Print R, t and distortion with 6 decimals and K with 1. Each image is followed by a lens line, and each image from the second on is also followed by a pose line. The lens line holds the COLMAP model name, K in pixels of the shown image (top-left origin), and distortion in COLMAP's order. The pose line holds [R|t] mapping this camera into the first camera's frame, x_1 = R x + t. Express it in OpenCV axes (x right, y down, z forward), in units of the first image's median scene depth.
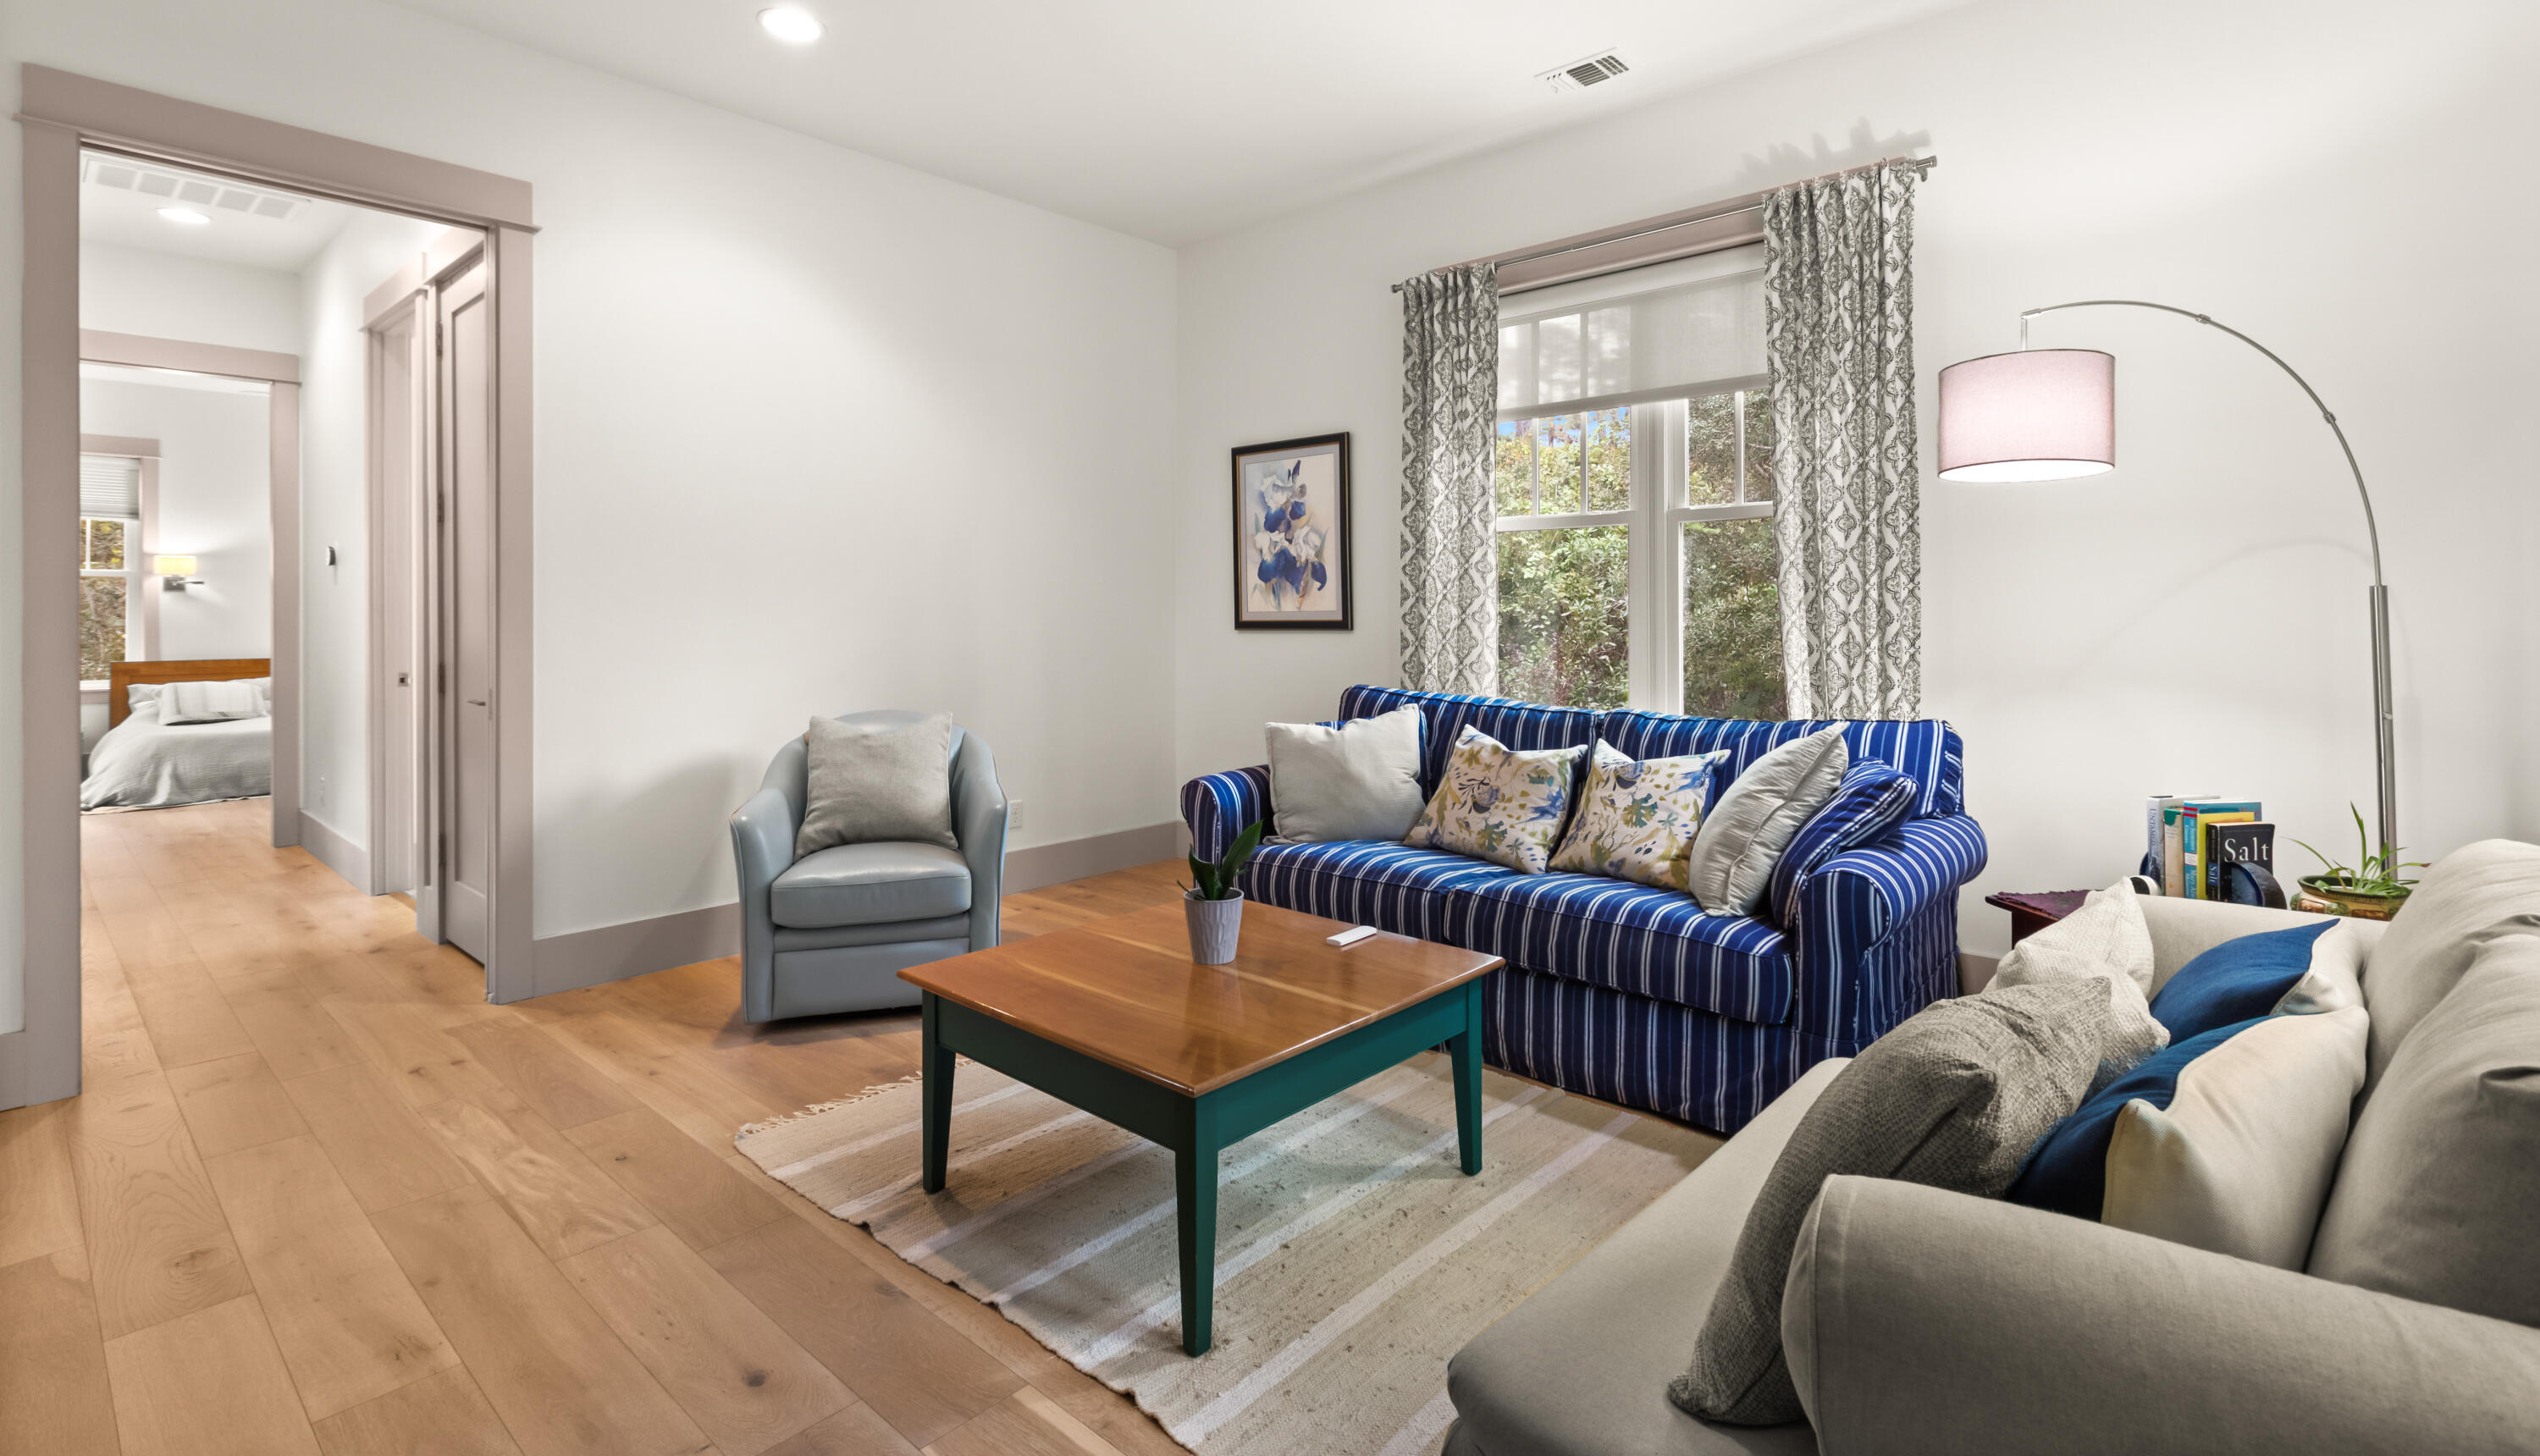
lens RADIAL K [[1182.0, 0, 1334.8], [0, 1182.0, 610.1], [0, 0, 1]] dist [-0.000736, -0.000239]
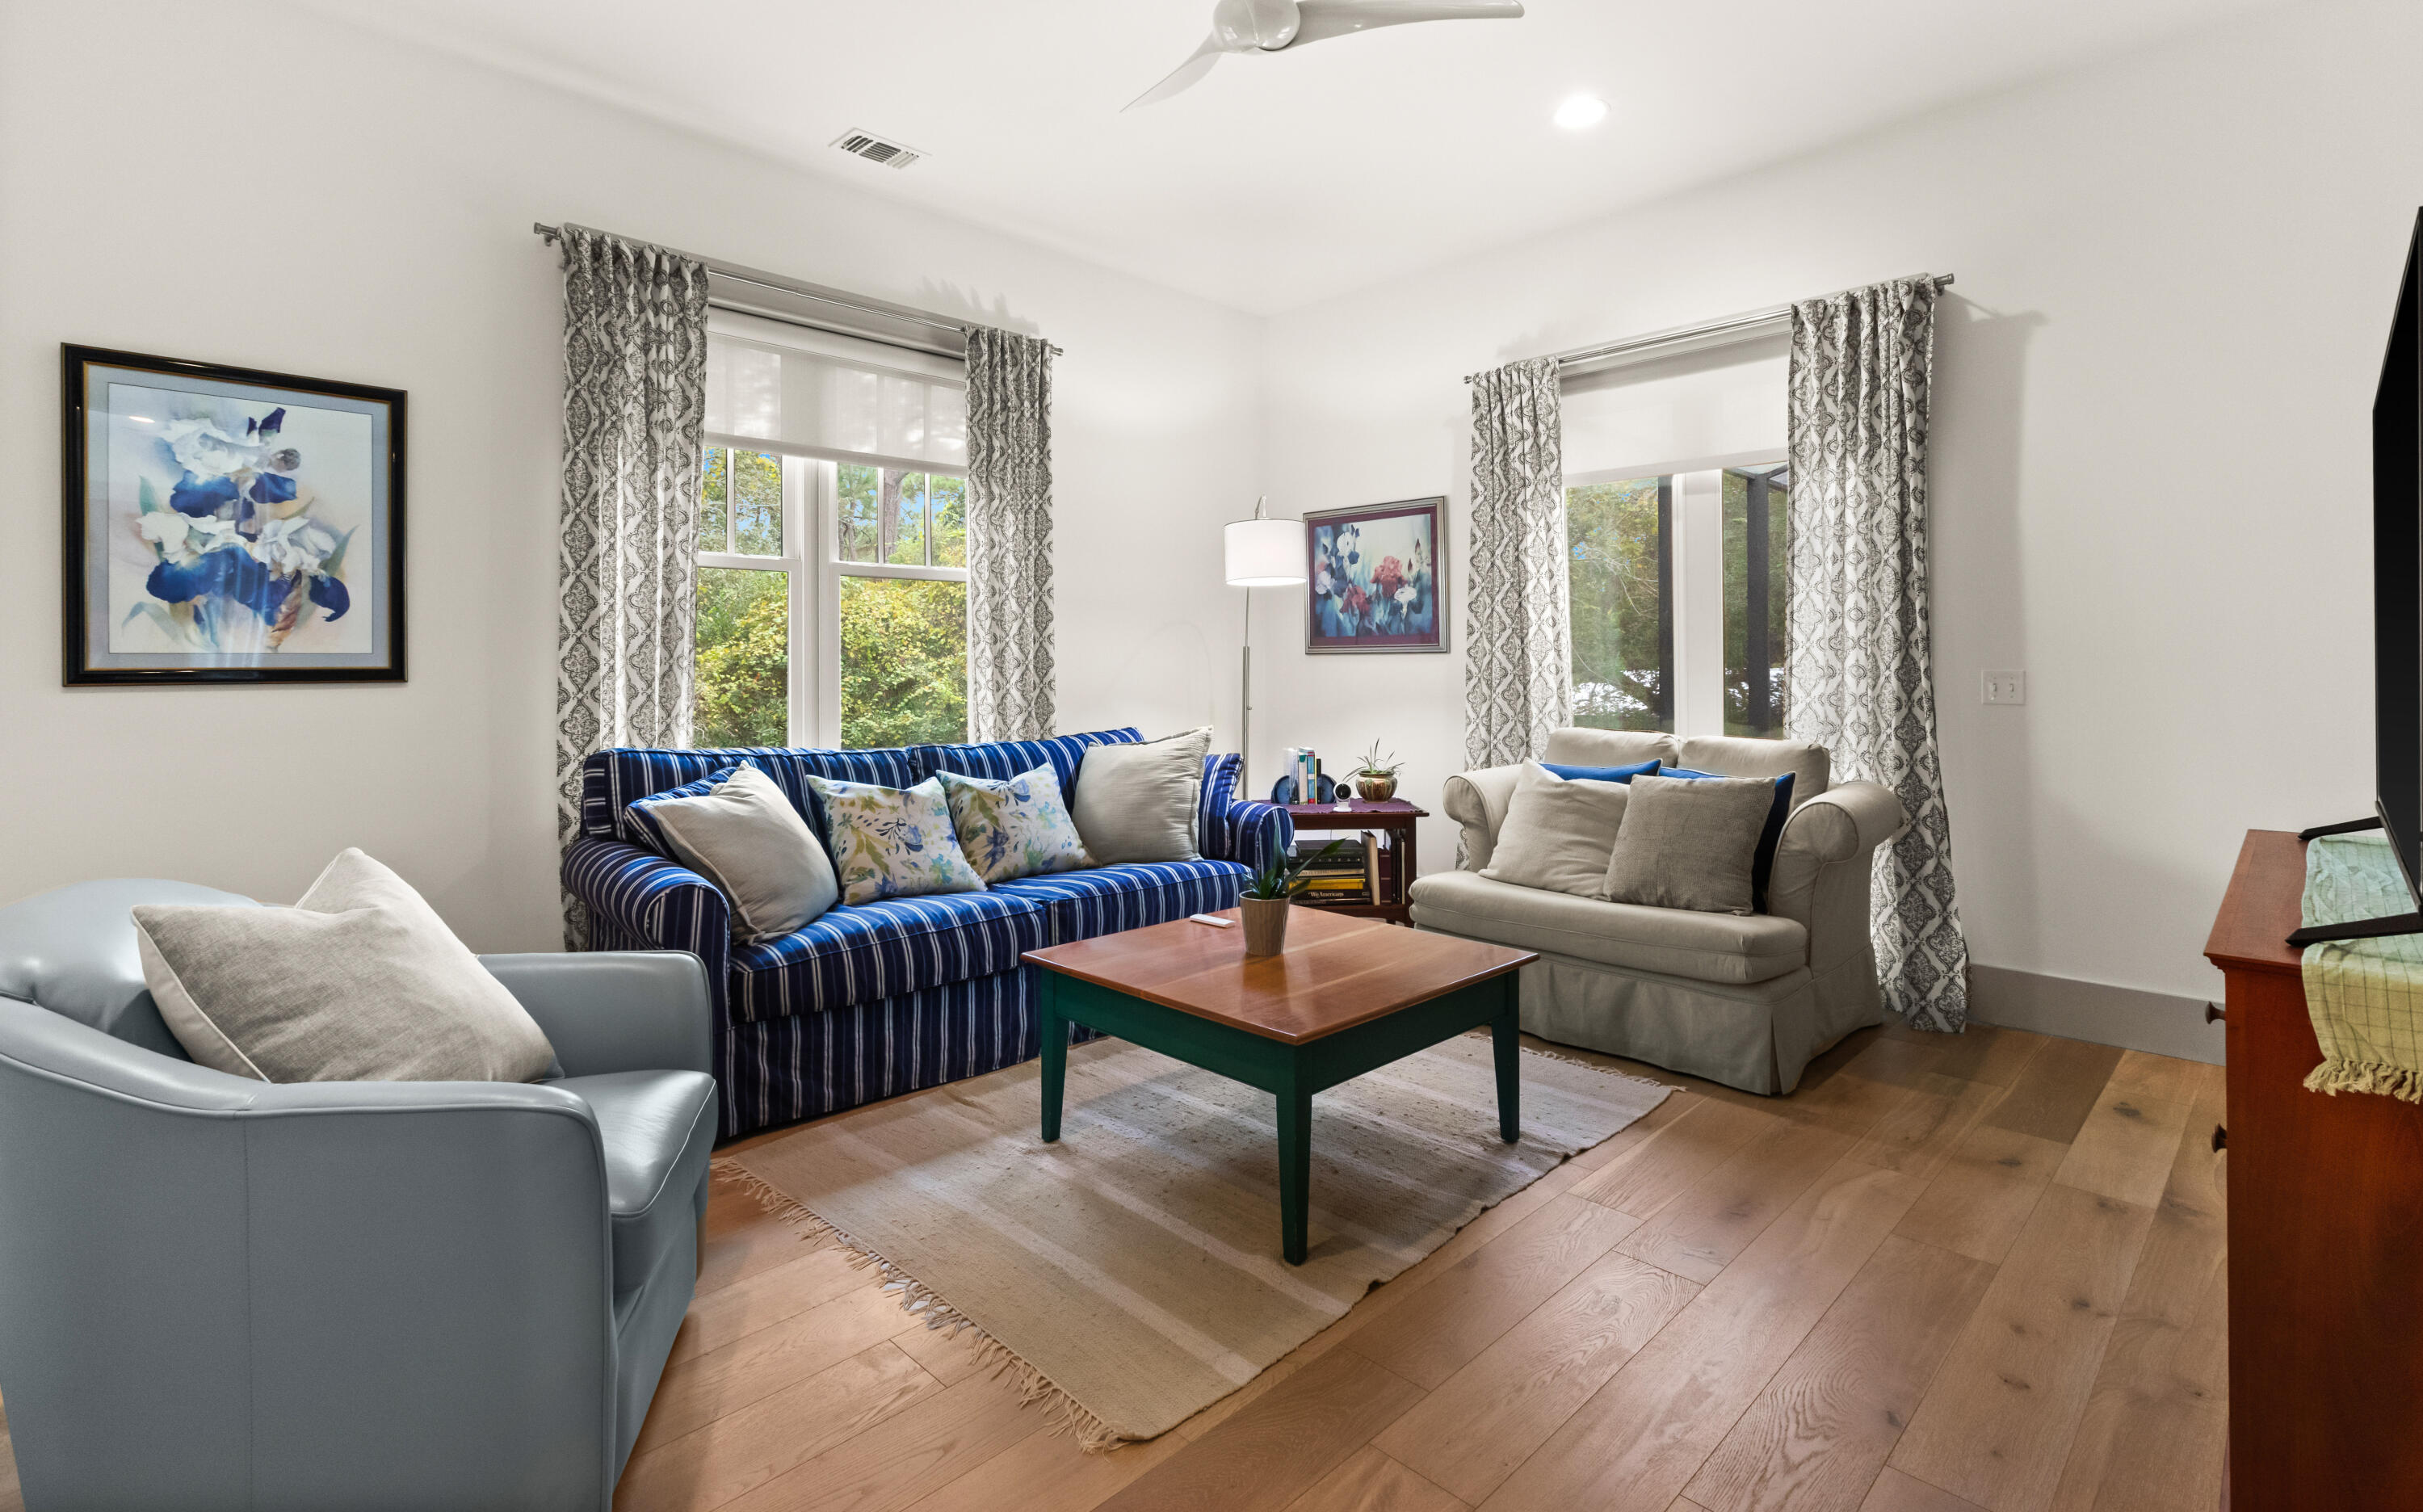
lens RADIAL K [[1136.5, 0, 1215.6], [0, 1136.5, 663.7], [0, 0, 1]] dist [0.001152, 0.000314]
pose [[0.070302, 0.002351, 0.997523, -0.597961], [-0.002178, 0.999995, -0.002203, 0.007041], [-0.997523, -0.002018, 0.070306, 0.476809]]
